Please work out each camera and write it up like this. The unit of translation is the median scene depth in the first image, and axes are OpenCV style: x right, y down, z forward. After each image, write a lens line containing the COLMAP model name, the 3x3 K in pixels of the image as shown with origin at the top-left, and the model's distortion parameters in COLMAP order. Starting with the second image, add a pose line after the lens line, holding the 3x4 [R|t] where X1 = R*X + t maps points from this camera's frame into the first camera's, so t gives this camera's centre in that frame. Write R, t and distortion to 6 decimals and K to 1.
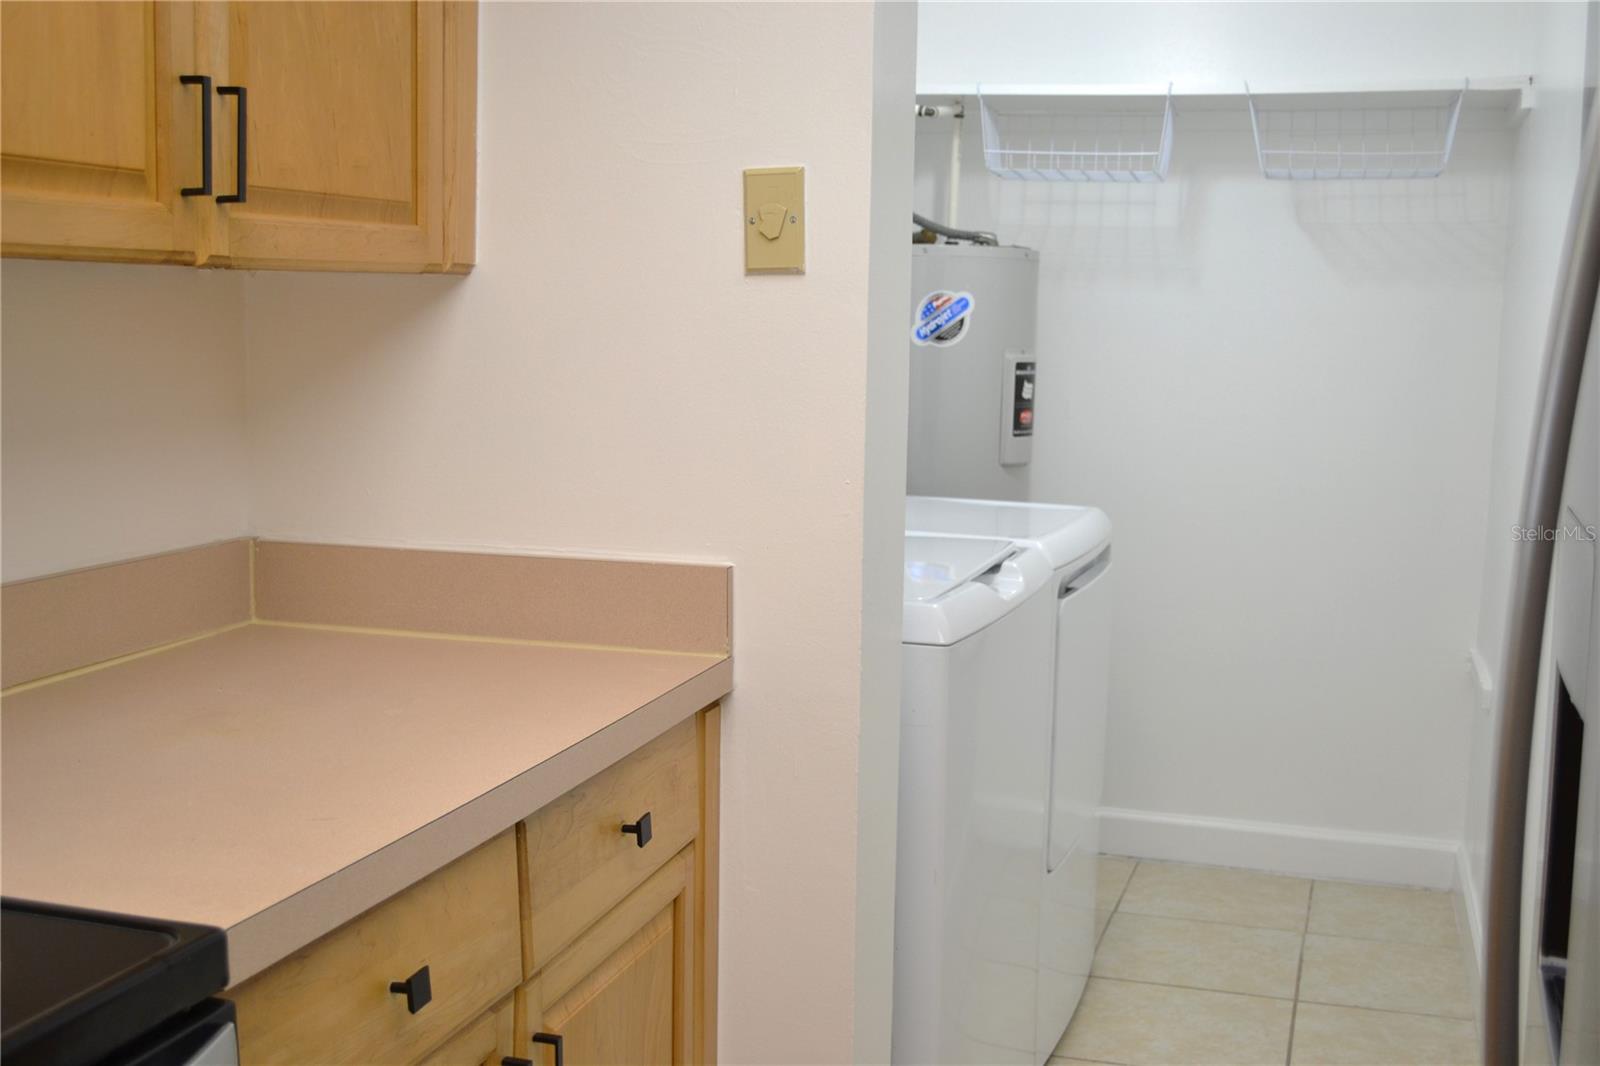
lens RADIAL K [[1798.7, 0, 805.0], [0, 1798.7, 537.2], [0, 0, 1]] dist [-0.045577, 0.000000]
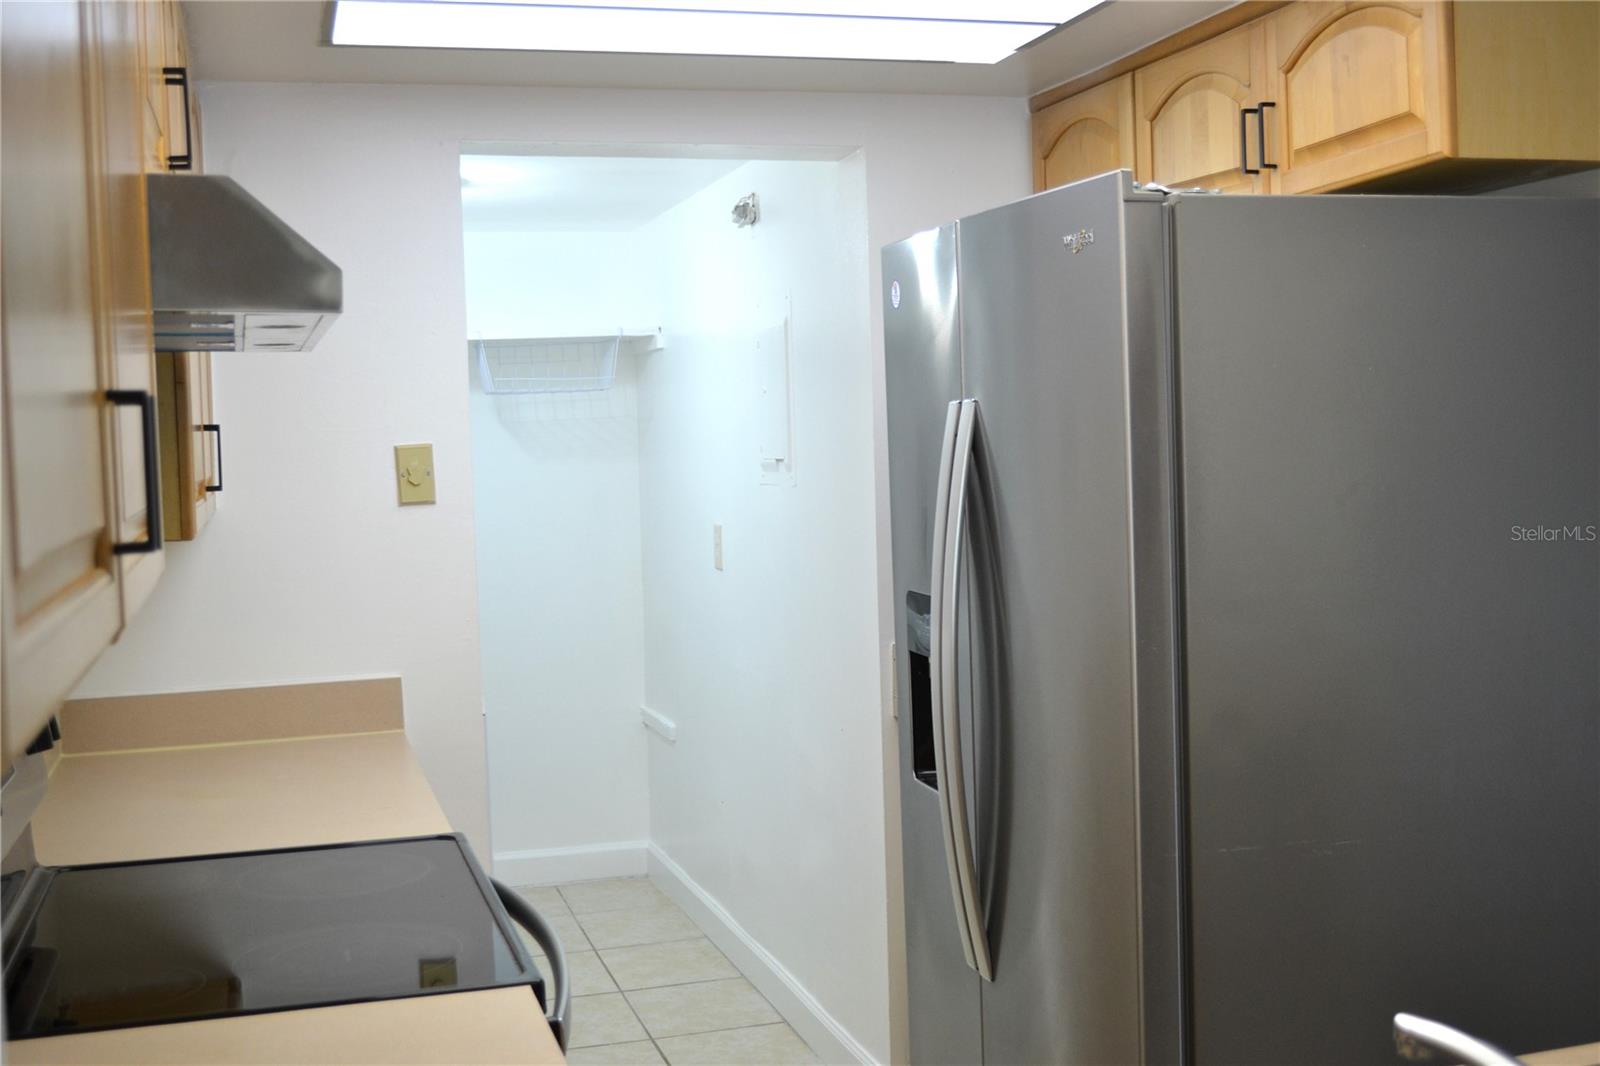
lens RADIAL K [[1798.7, 0, 800.6], [0, 1798.7, 529.7], [0, 0, 1]] dist [-0.045577, 0.000000]
pose [[0.830407, -0.072004, 0.552485, -0.336336], [0.114070, 0.992581, -0.042091, -0.003827], [-0.545355, 0.097975, 0.832460, -0.322082]]
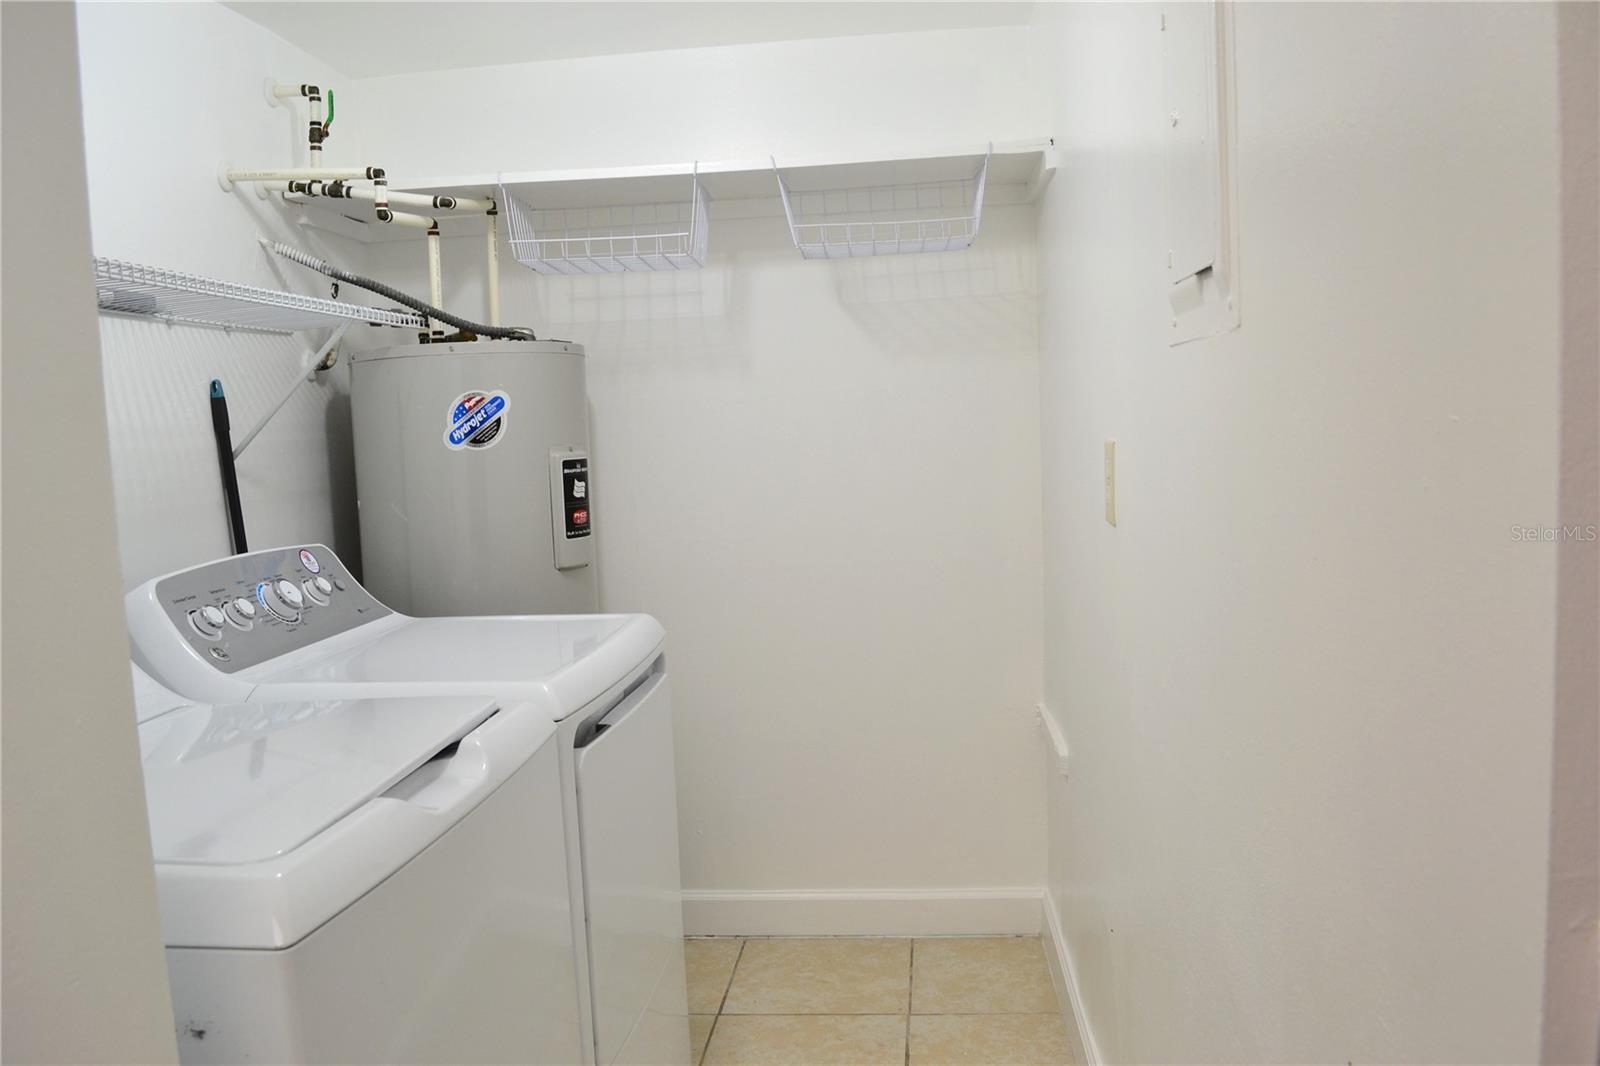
lens RADIAL K [[1274.9, 0, 801.0], [0, 1274.9, 550.0], [0, 0, 1]] dist [-0.067139, -0.002578]
pose [[0.975556, -0.083842, 0.203127, 0.099973], [0.088549, 0.995971, -0.014179, -0.029545], [-0.201120, 0.031819, 0.979050, 0.316826]]
